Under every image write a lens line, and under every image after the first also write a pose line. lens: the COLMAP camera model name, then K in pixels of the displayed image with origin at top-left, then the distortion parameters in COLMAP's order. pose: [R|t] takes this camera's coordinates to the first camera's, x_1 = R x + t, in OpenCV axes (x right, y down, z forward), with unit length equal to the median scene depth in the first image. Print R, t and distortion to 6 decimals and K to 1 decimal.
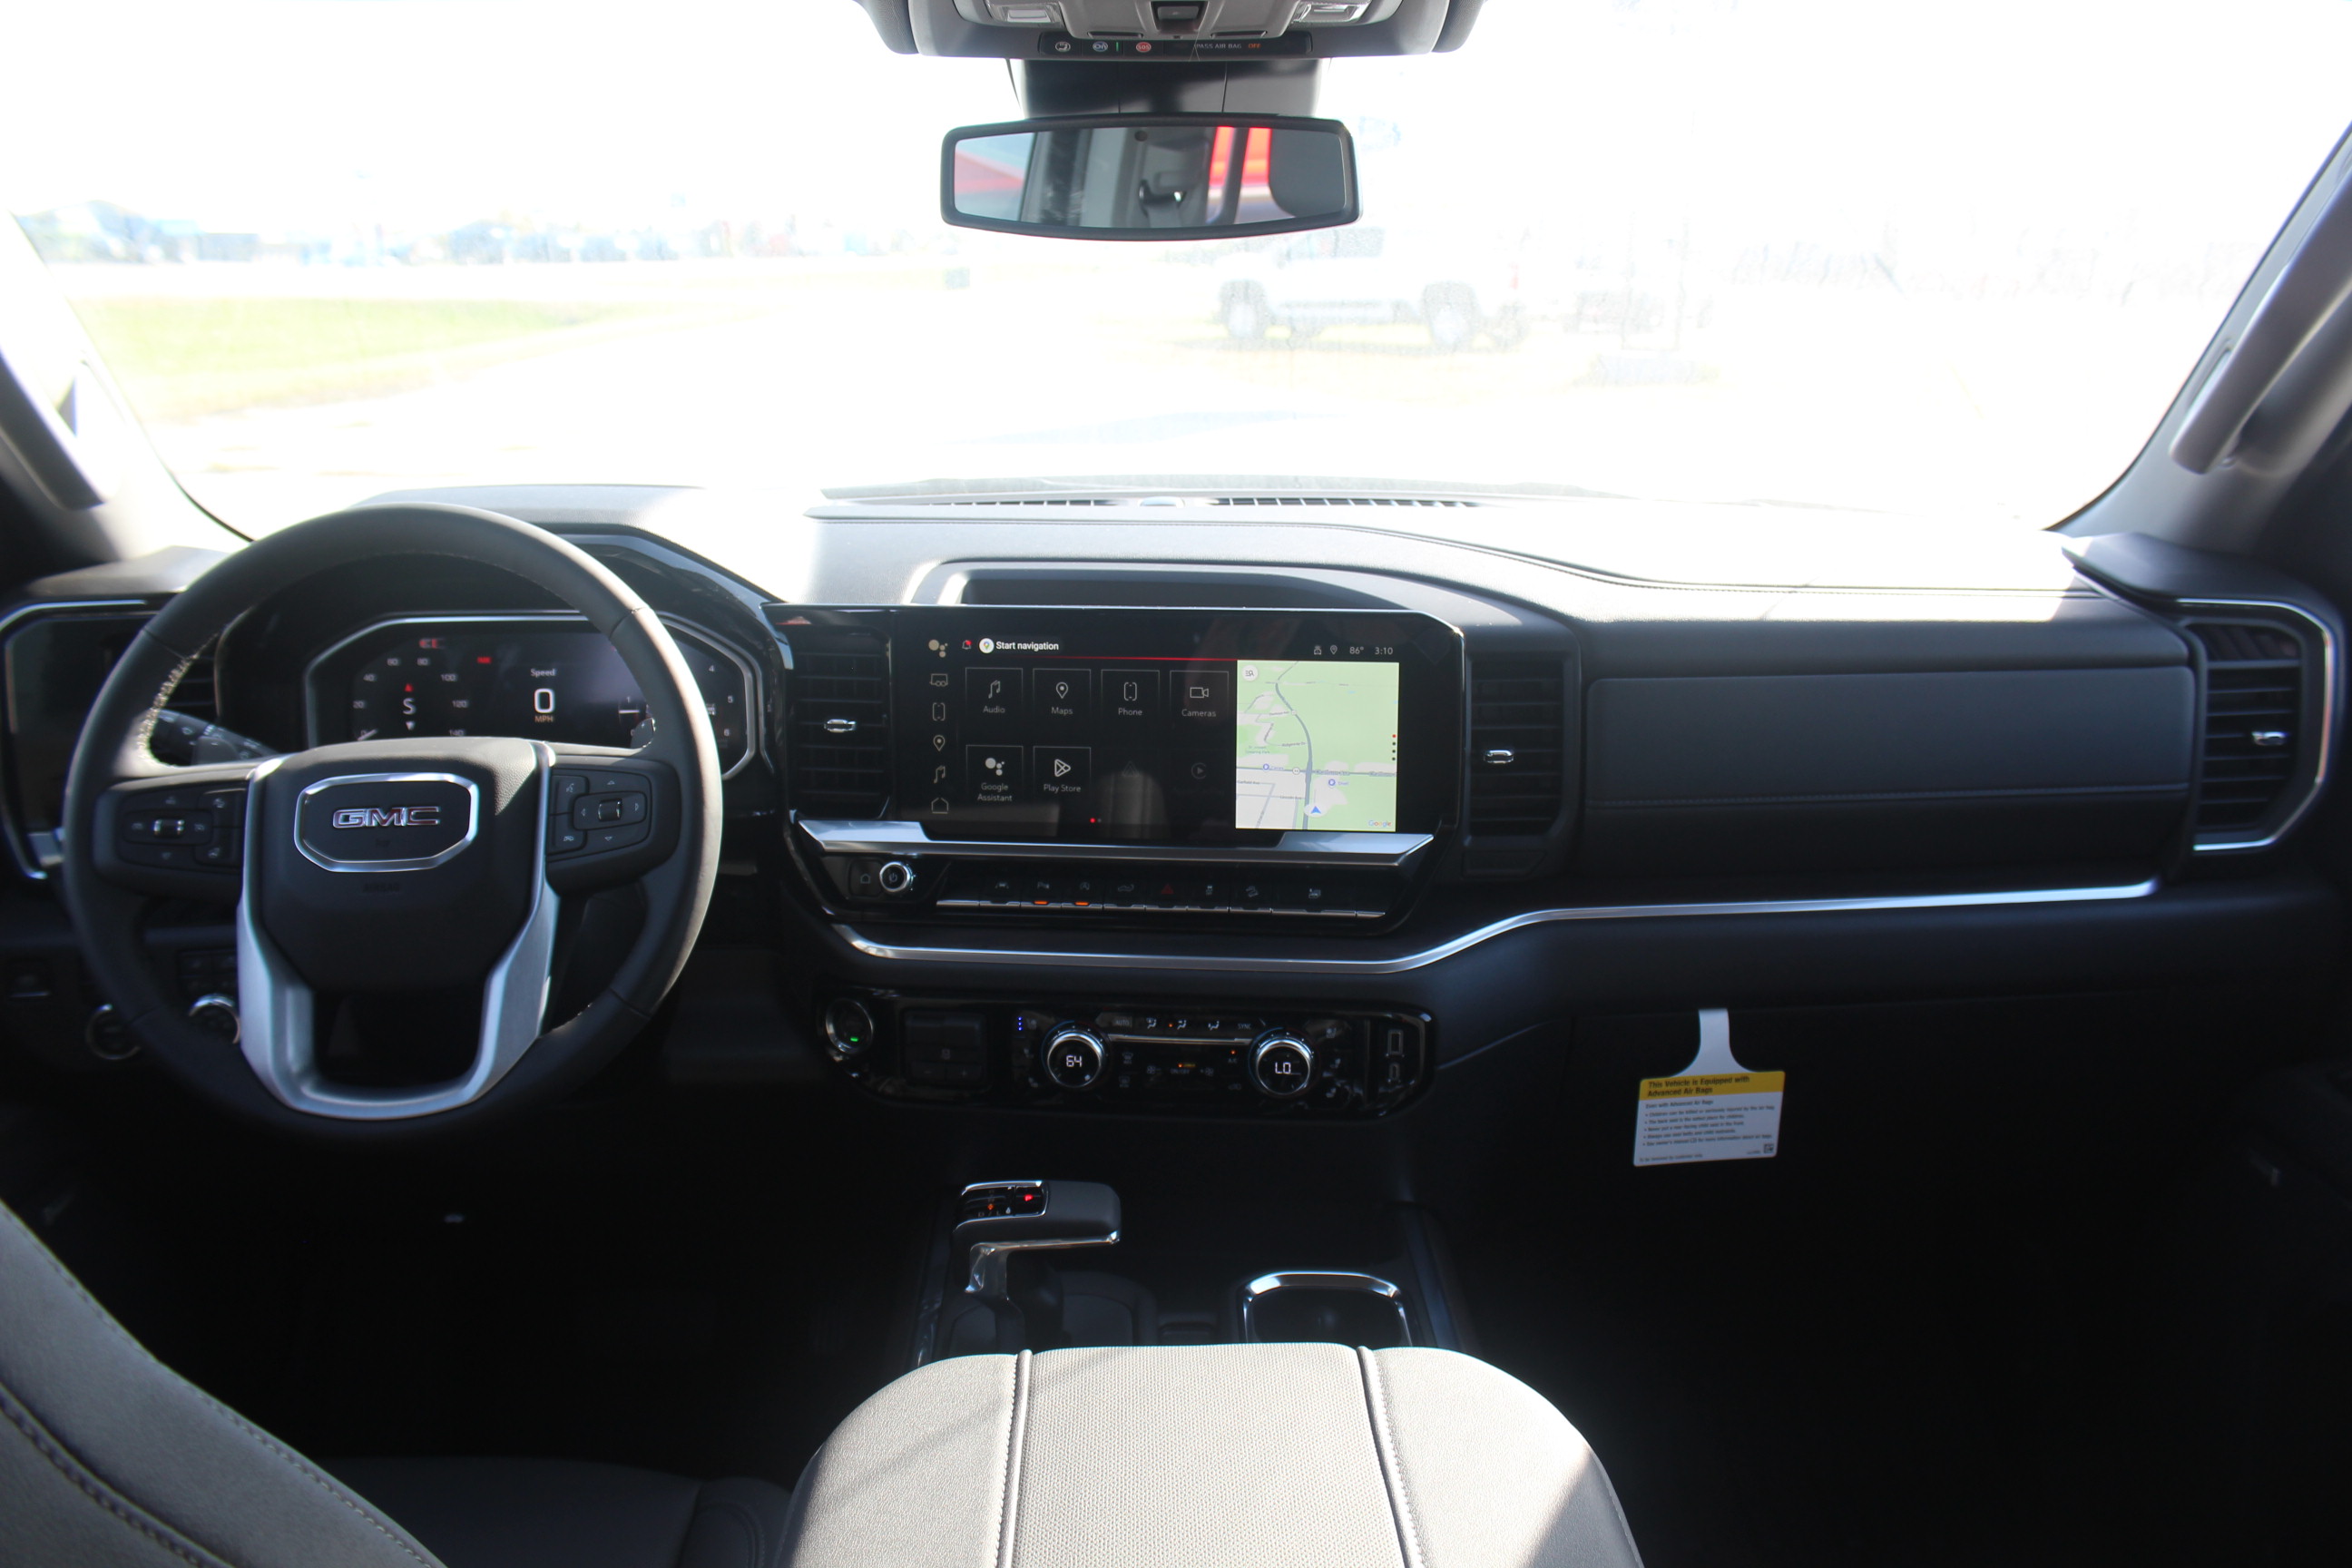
lens RADIAL K [[1965.0, 0, 1176.0], [0, 1965.0, 784.0], [0, 0, 1]] dist [-0.046568, 0.006240]
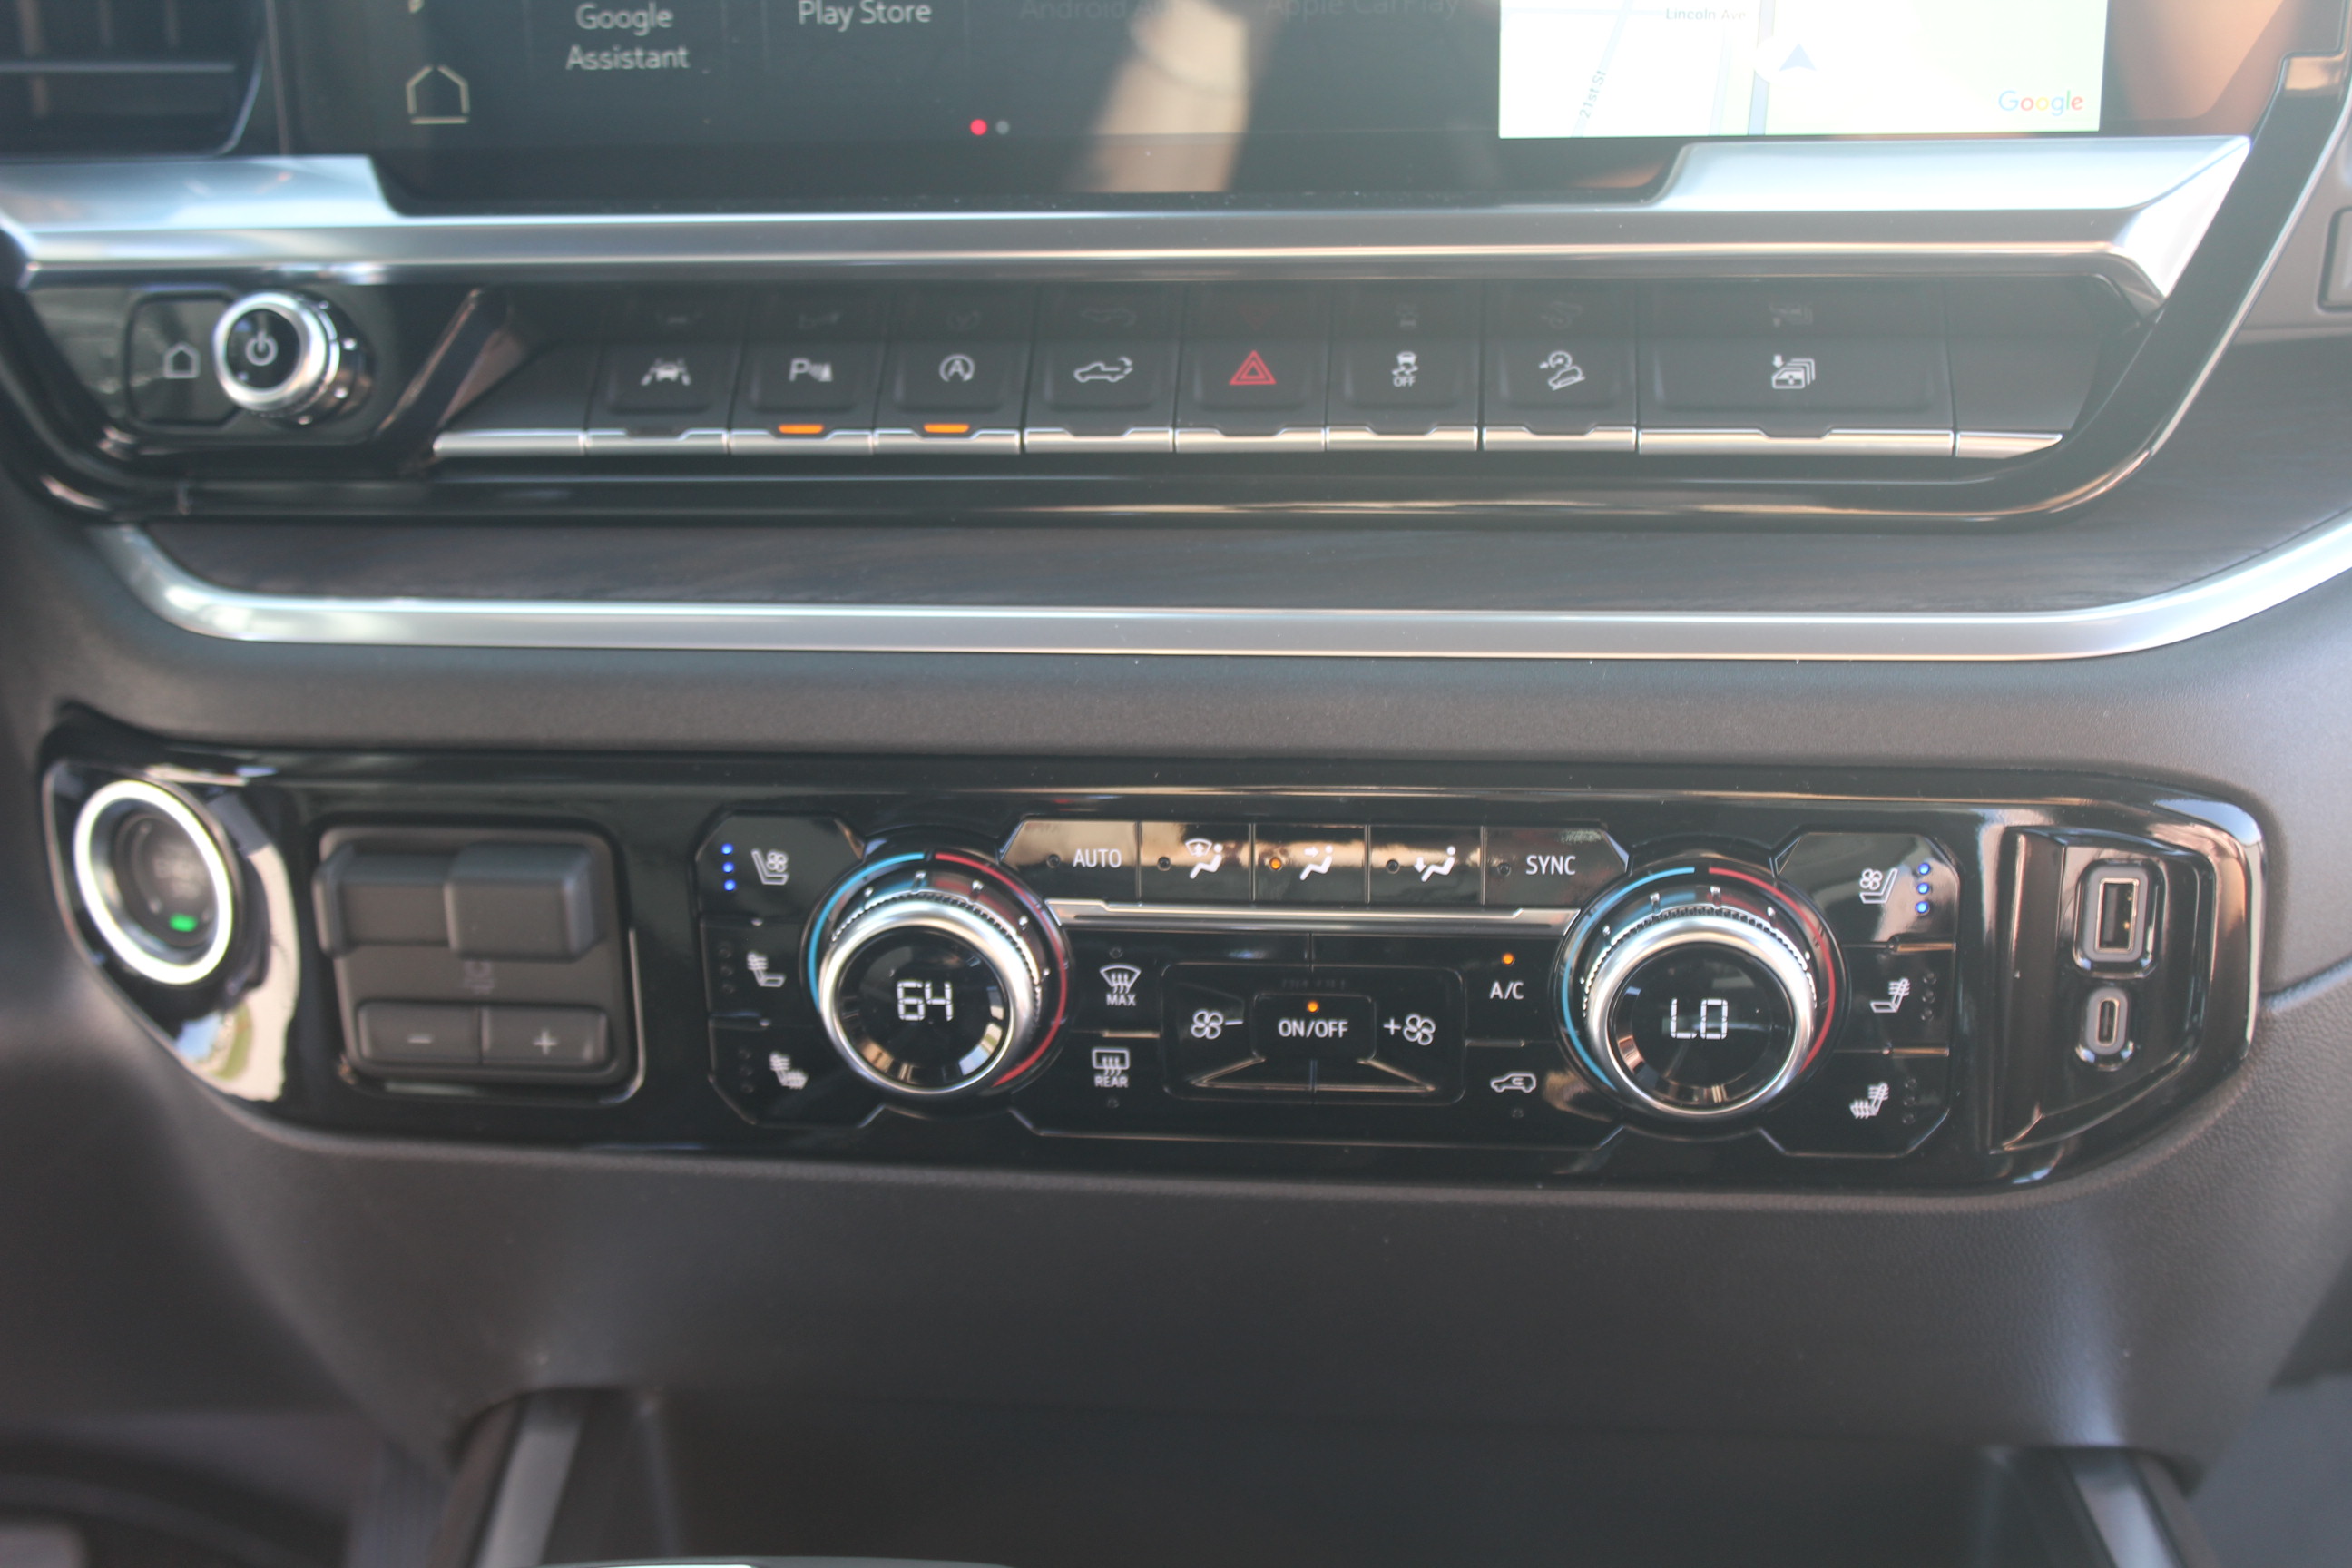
lens RADIAL K [[2951.2, 0, 1176.0], [0, 2951.2, 784.0], [0, 0, 1]] dist [-0.022162, -0.016027]
pose [[0.999325, -0.019043, -0.031409, -0.003275], [0.023275, 0.989820, 0.140409, 0.053003], [0.028416, -0.141045, 0.989595, 0.584342]]
